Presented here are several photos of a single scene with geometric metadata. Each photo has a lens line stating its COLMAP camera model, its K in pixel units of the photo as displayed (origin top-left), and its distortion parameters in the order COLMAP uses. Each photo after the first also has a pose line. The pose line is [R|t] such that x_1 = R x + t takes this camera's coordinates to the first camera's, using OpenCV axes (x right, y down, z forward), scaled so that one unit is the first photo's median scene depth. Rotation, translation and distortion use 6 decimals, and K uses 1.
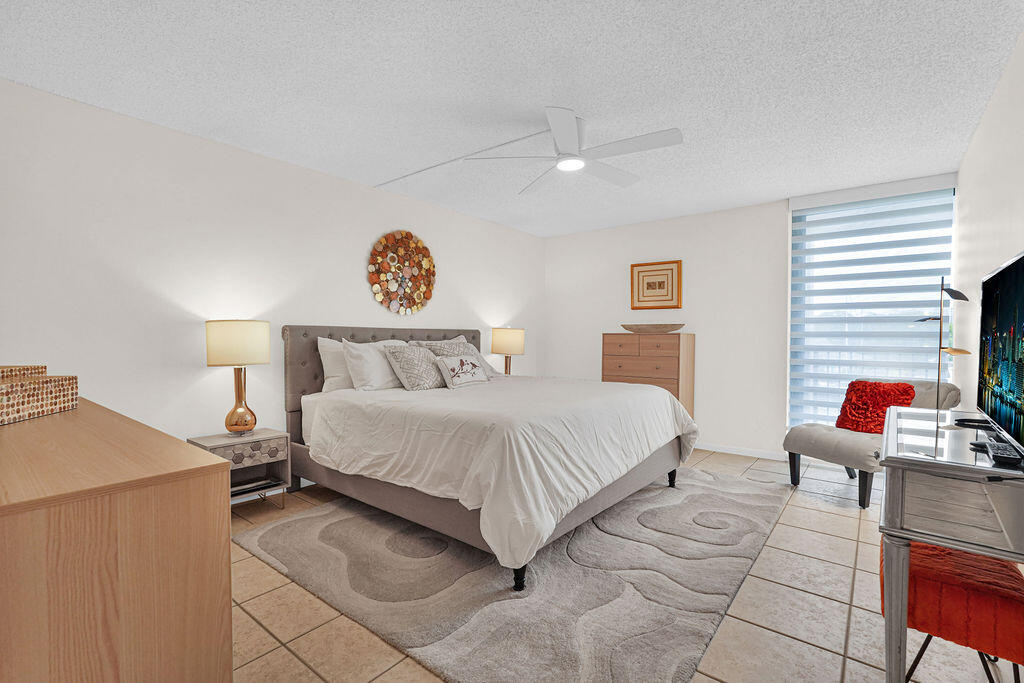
lens RADIAL K [[464.5, 0, 508.9], [0, 464.5, 342.1], [0, 0, 1]] dist [-0.001520, 0.000545]
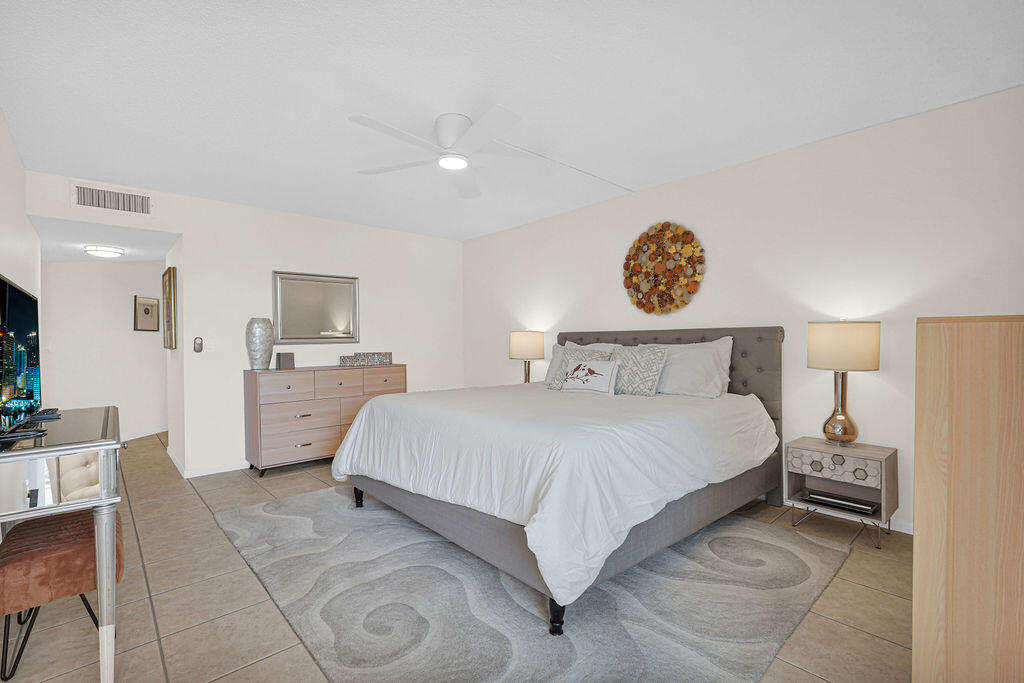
lens RADIAL K [[464.5, 0, 508.9], [0, 464.5, 342.1], [0, 0, 1]] dist [-0.001520, 0.000545]
pose [[-0.153498, -0.003226, -0.988144, 0.996584], [-0.010531, 0.999943, -0.001629, -0.004184], [0.988093, 0.010156, -0.153524, 1.187855]]
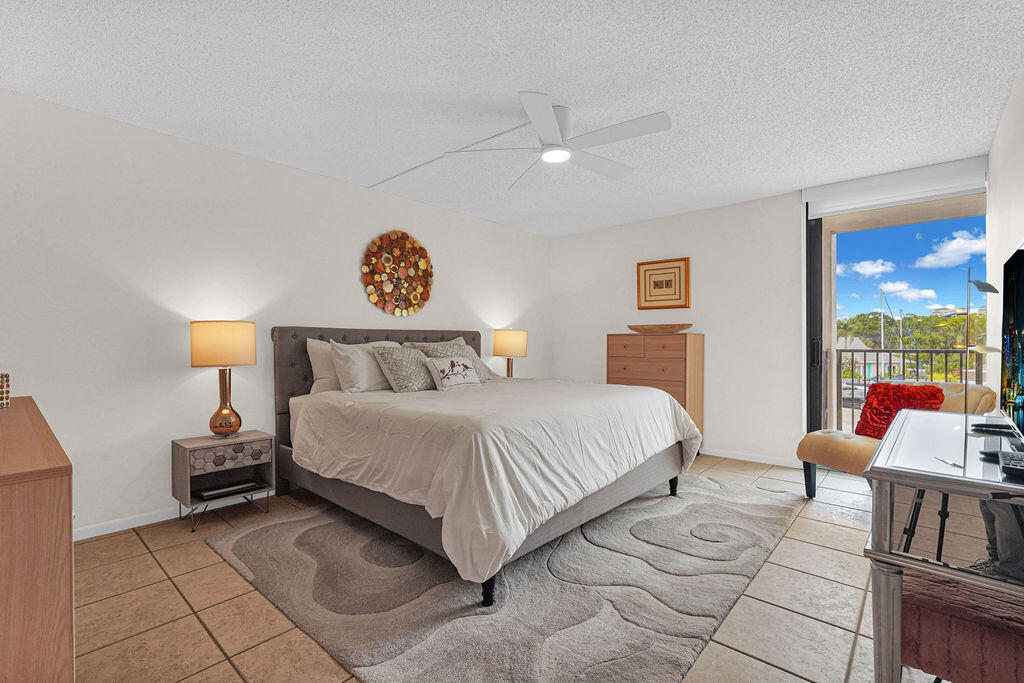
lens RADIAL K [[461.8, 0, 506.5], [0, 461.8, 340.2], [0, 0, 1]] dist [-0.002086, 0.000924]
pose [[0.998329, -0.004758, -0.057595, 0.079865], [0.003957, 0.999894, -0.014016, 0.009847], [0.057655, 0.013765, 0.998242, 0.047575]]
